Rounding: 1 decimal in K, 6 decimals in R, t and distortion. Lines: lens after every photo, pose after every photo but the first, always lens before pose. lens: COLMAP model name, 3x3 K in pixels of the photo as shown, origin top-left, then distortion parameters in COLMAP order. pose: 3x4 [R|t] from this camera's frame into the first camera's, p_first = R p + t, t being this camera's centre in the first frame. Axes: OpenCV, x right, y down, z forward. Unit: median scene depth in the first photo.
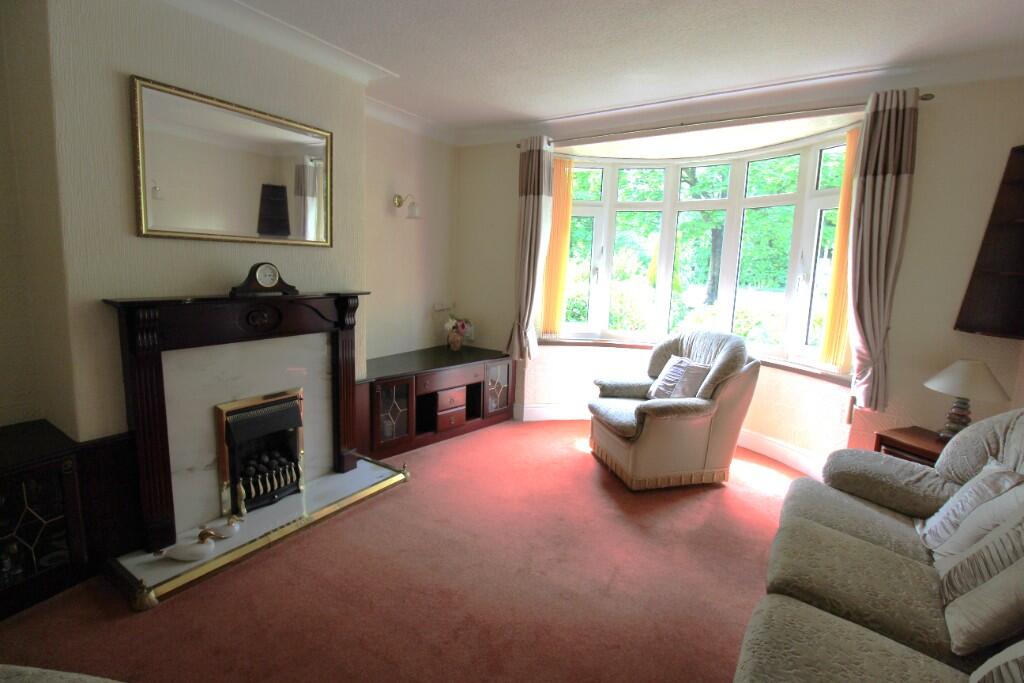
lens RADIAL K [[473.5, 0, 518.8], [0, 473.5, 331.9], [0, 0, 1]] dist [0.001617, -0.013721]
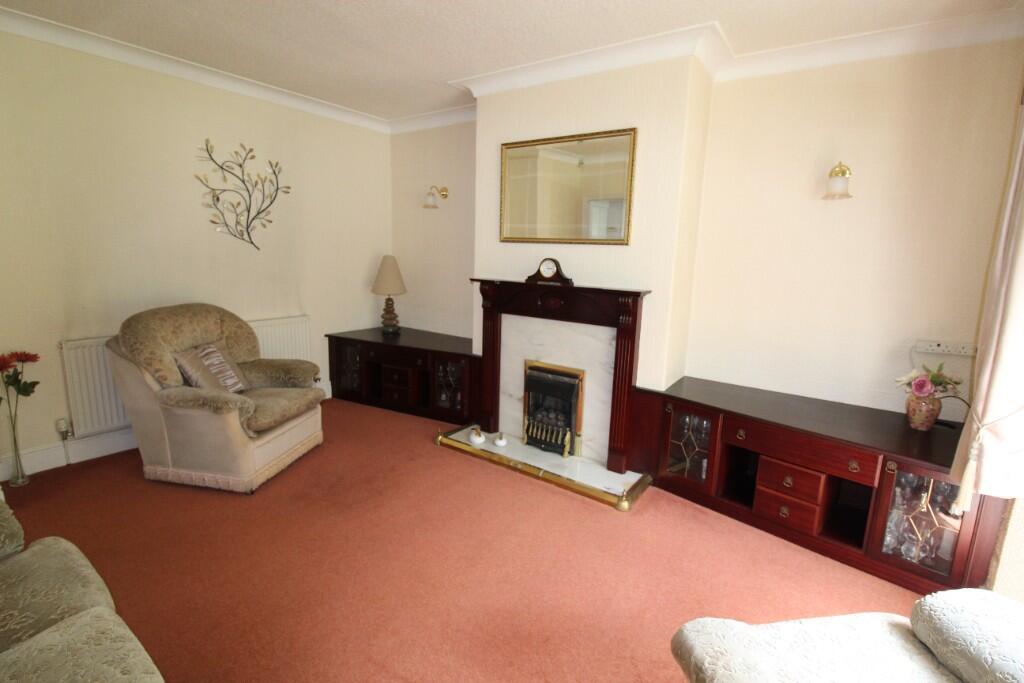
lens RADIAL K [[473.5, 0, 518.8], [0, 473.5, 331.9], [0, 0, 1]] dist [0.001617, -0.013721]
pose [[-0.061527, 0.126924, -0.990002, 0.722390], [-0.173505, 0.975420, 0.135837, -0.108708], [0.982909, 0.180128, -0.037993, 0.967383]]
